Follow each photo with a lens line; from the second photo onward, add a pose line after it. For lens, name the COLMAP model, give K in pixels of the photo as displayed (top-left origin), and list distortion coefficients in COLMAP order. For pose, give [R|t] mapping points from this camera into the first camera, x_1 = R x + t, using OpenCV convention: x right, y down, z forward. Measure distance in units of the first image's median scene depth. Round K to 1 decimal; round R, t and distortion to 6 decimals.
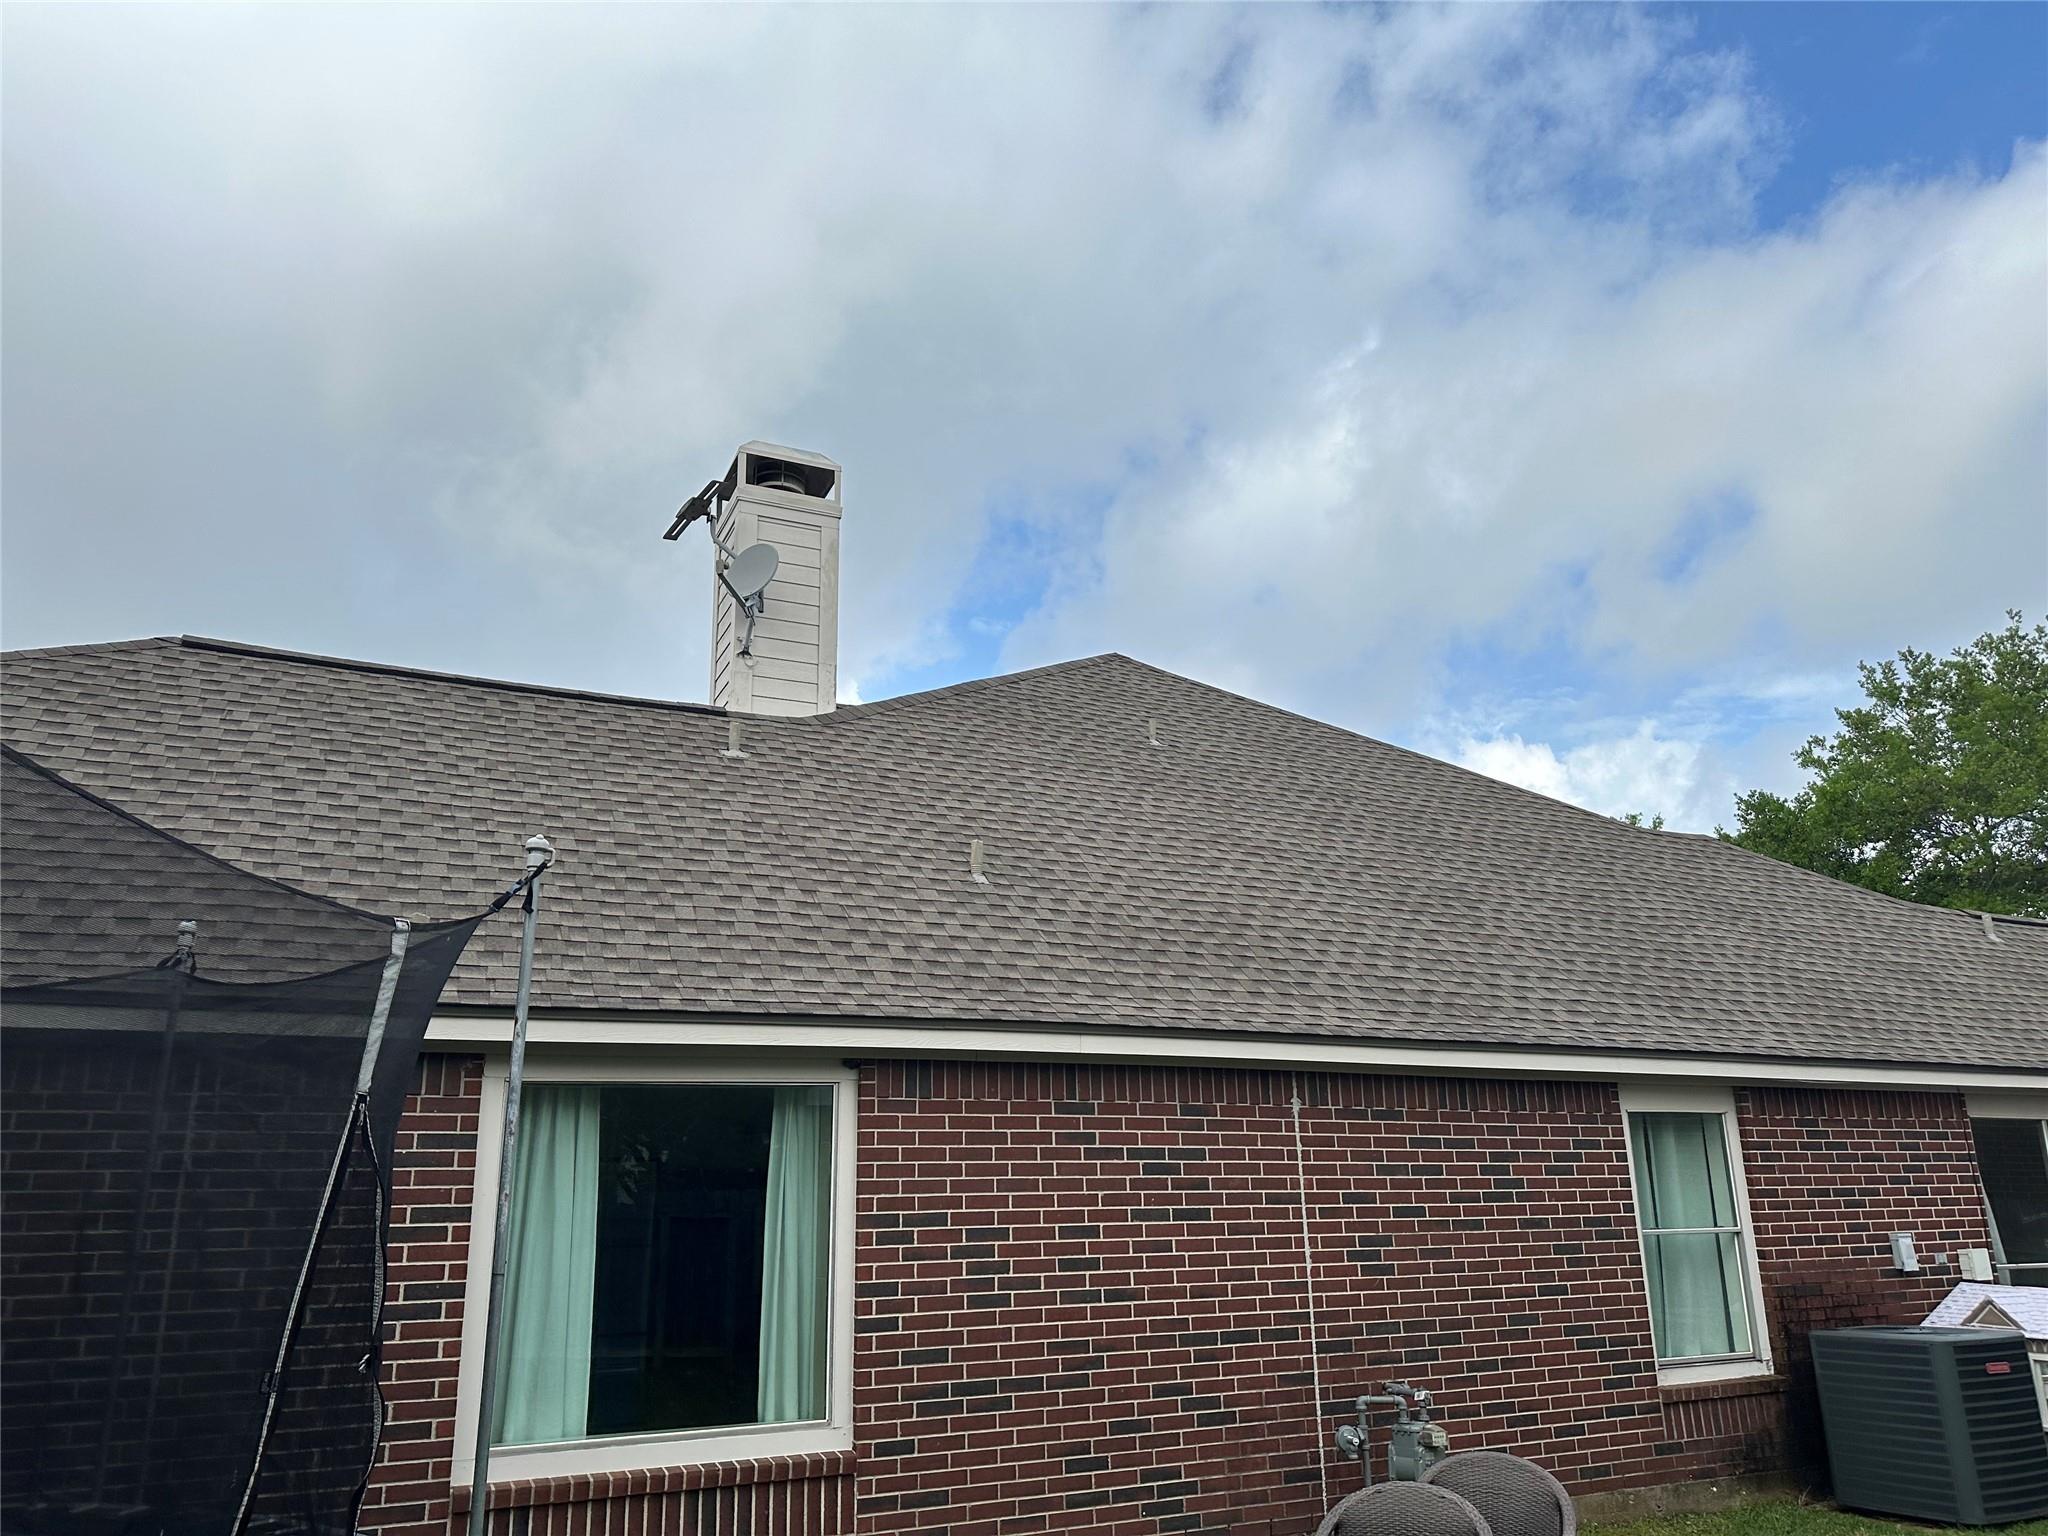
lens RADIAL K [[1545.3, 0, 1025.3], [0, 1545.3, 737.7], [0, 0, 1]] dist [0.033228, -0.052823]
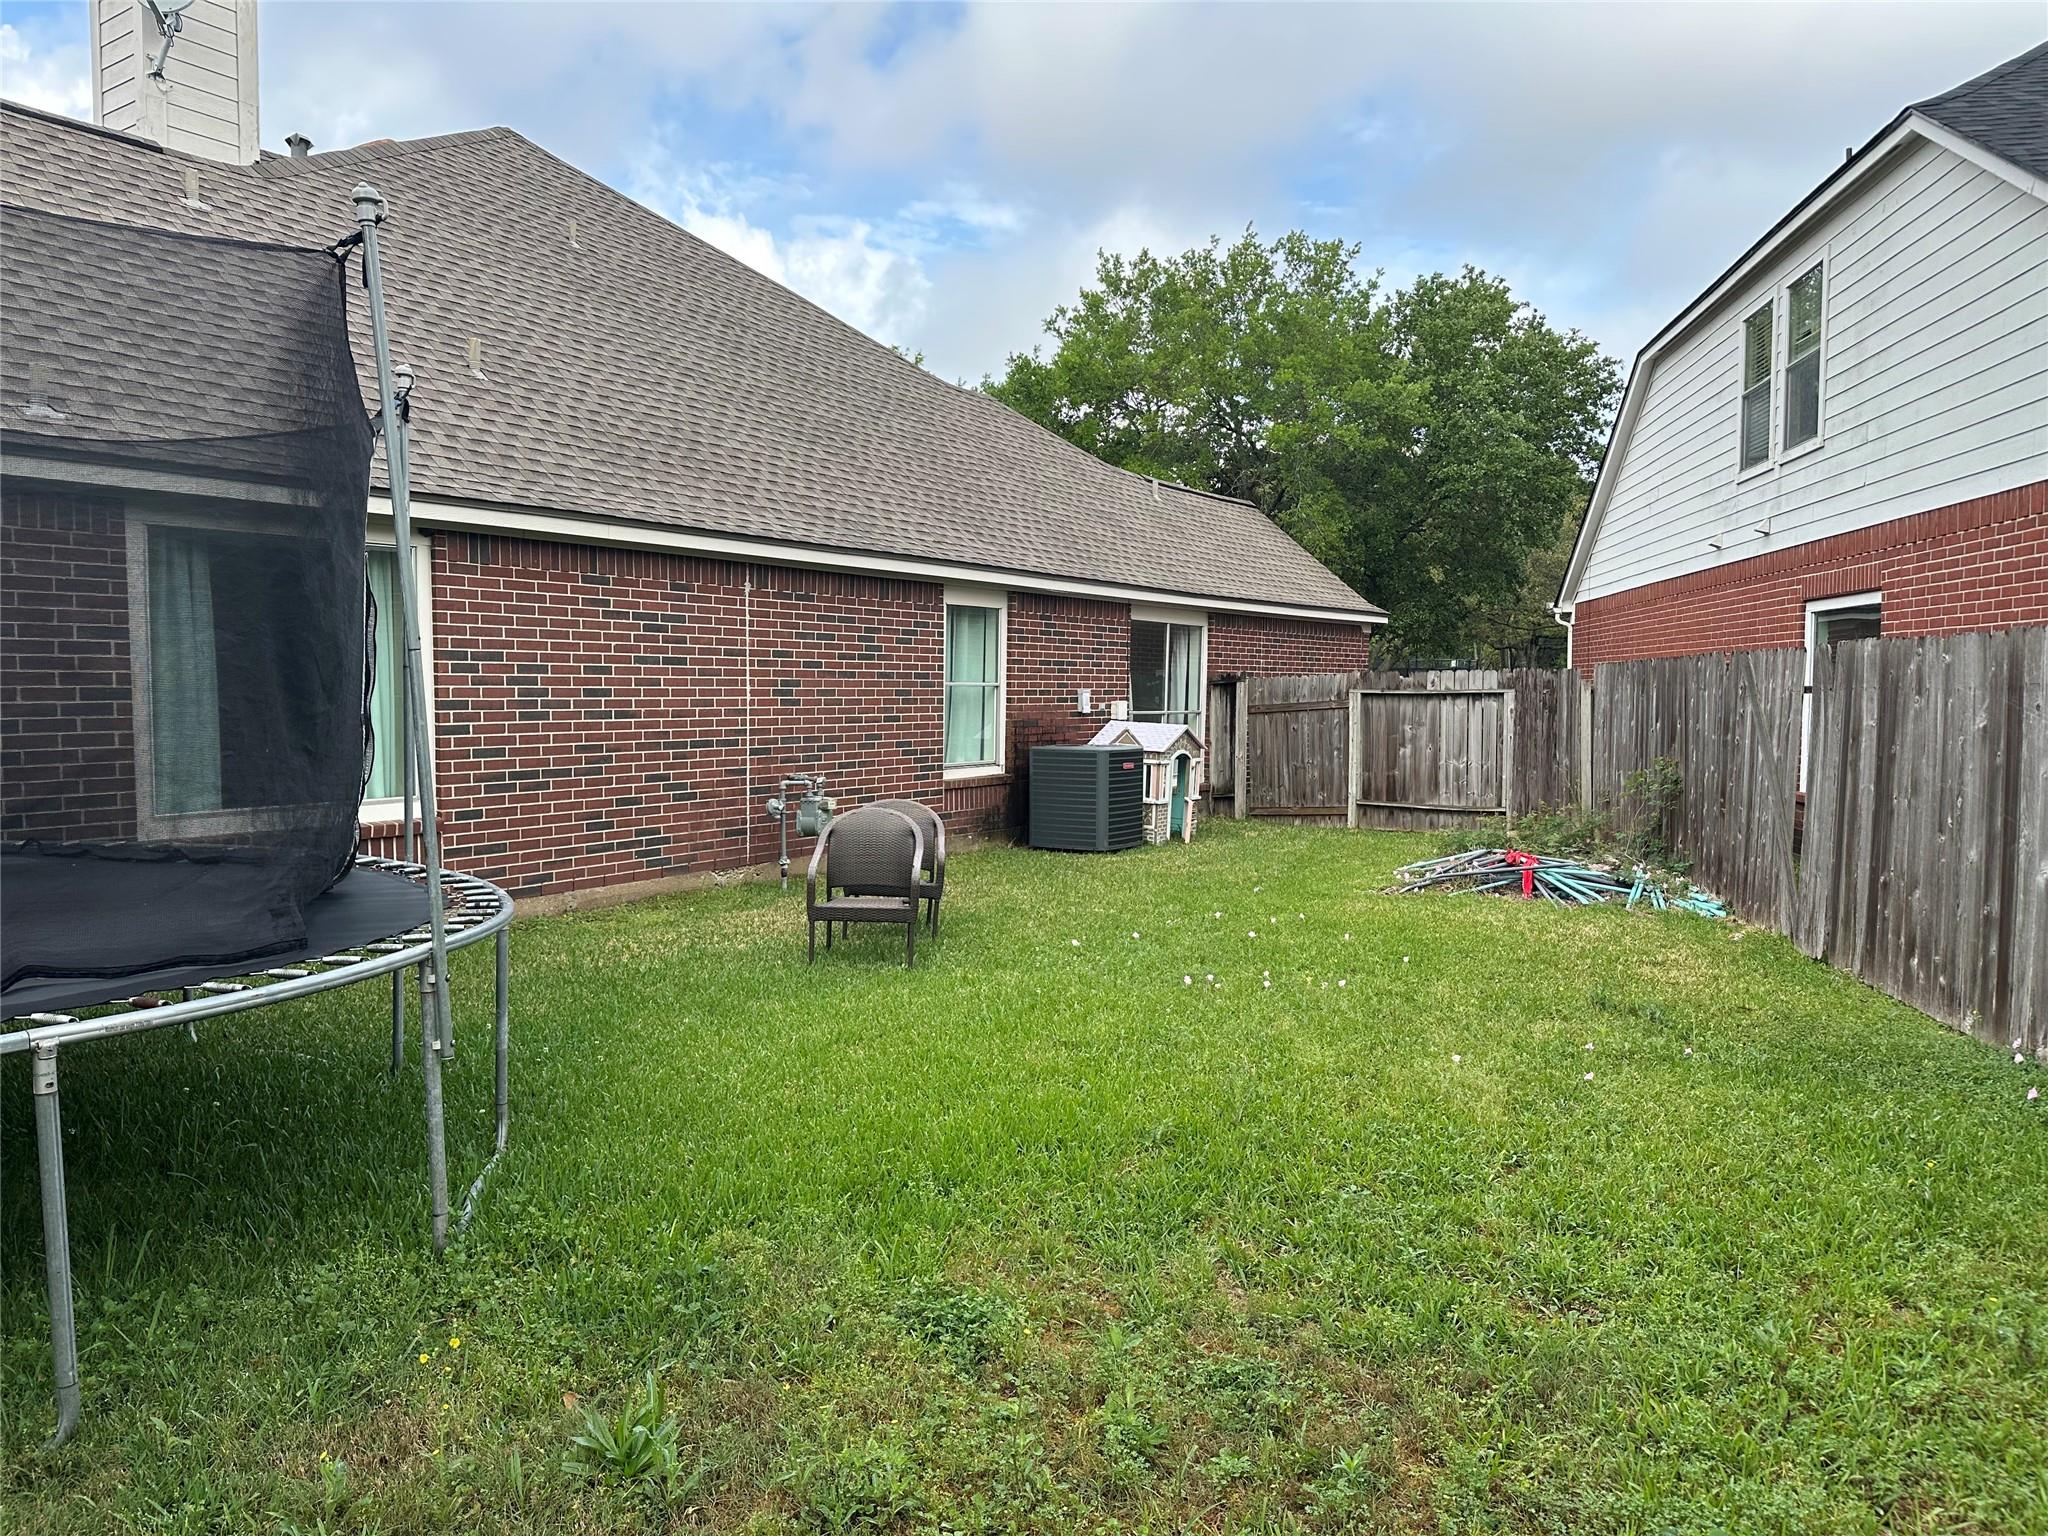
lens RADIAL K [[1453.5, 0, 1028.5], [0, 1453.5, 778.5], [0, 0, 1]] dist [0.155000, -0.147661]
pose [[0.870914, -0.001945, 0.491432, -0.246690], [-0.177718, 0.931067, 0.318637, -0.062211], [-0.458176, -0.364842, 0.810534, -0.224479]]
